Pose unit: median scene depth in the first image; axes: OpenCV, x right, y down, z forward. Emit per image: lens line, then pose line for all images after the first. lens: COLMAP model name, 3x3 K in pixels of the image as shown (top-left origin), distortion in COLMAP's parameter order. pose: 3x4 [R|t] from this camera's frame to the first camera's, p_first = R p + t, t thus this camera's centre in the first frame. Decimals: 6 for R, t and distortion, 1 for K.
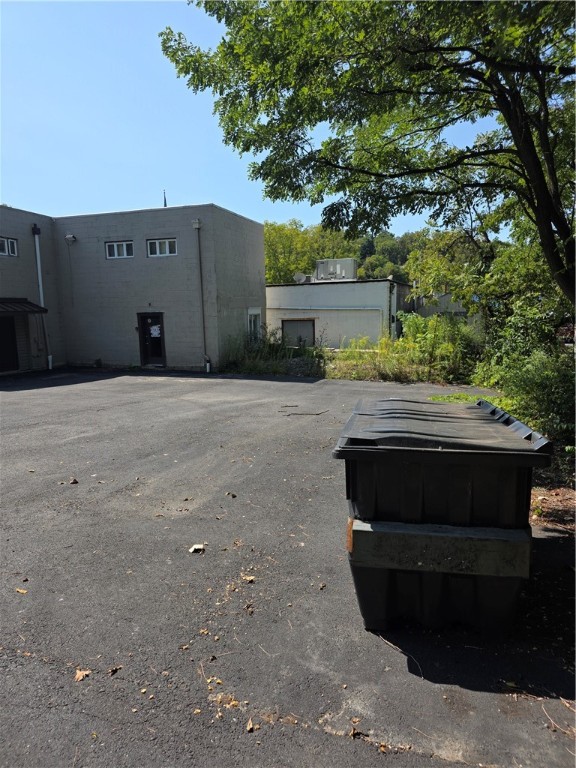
lens RADIAL K [[512.8, 0, 275.2], [0, 512.8, 381.1], [0, 0, 1]] dist [0.060472, -0.027662]
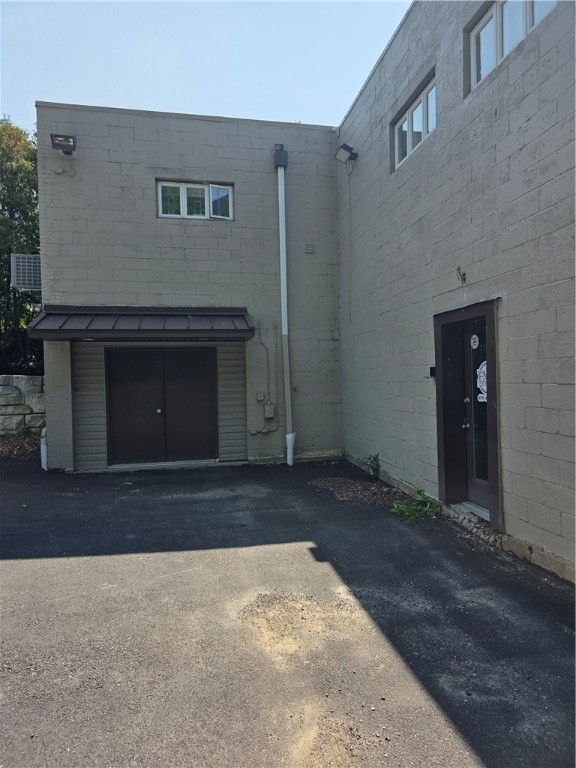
lens RADIAL K [[512.8, 0, 285.7], [0, 512.8, 386.0], [0, 0, 1]] dist [0.060472, -0.027662]
pose [[0.503950, 0.021356, -0.863469, -0.060609], [-0.113294, 0.992691, -0.041570, -0.072808], [0.856271, 0.118776, 0.502686, 0.786588]]
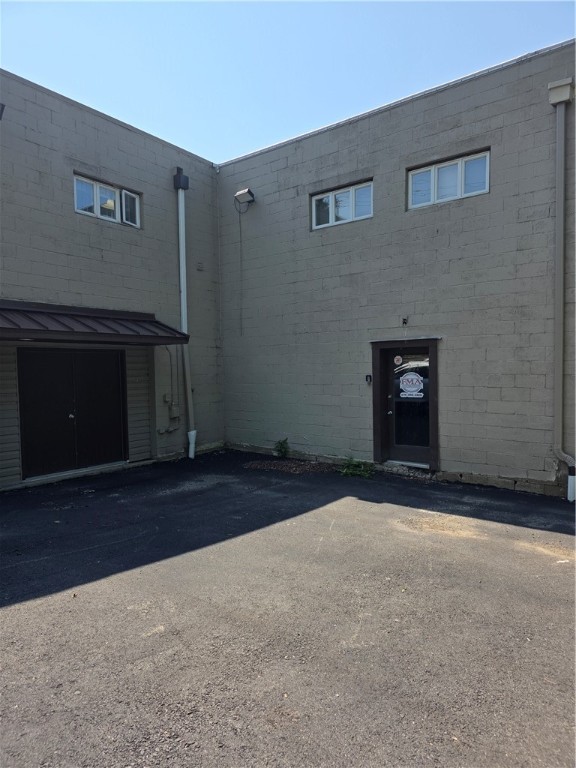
lens RADIAL K [[512.8, 0, 291.3], [0, 512.8, 391.6], [0, 0, 1]] dist [0.060472, -0.027662]
pose [[0.953917, 0.021967, -0.299265, -0.201194], [-0.049417, 0.995200, -0.084466, -0.050528], [0.295973, 0.095362, 0.950424, 0.566759]]
